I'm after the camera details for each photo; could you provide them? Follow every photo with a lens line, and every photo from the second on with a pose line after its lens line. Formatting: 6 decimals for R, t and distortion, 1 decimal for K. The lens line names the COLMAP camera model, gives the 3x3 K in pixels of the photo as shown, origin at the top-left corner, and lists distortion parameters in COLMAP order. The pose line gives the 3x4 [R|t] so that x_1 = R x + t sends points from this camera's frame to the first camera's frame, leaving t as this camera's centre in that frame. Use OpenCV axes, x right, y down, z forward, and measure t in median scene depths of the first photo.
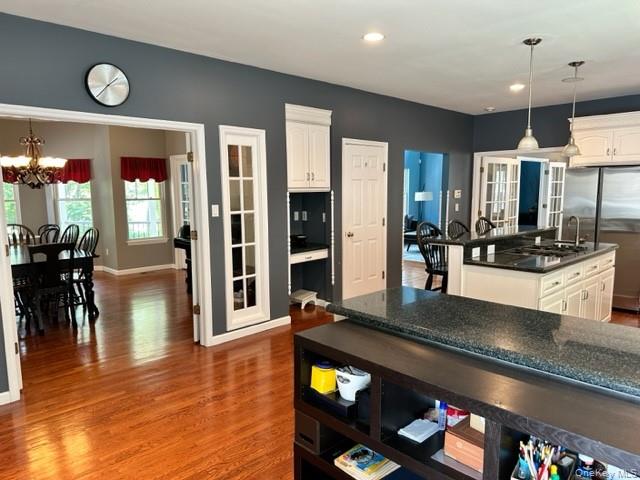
lens RADIAL K [[451.3, 0, 319.4], [0, 451.3, 239.2], [0, 0, 1]] dist [0.009751, -0.004997]
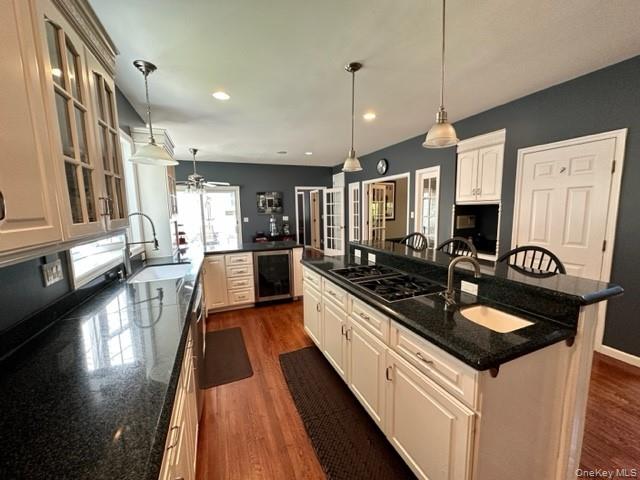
lens RADIAL K [[257.6, 0, 321.8], [0, 257.6, 239.5], [0, 0, 1]] dist [0.003542, -0.000099]
pose [[-0.359143, 0.126772, -0.924632, 0.783859], [-0.080821, 0.982785, 0.166137, -0.091716], [0.929776, 0.134397, -0.342715, 0.840322]]
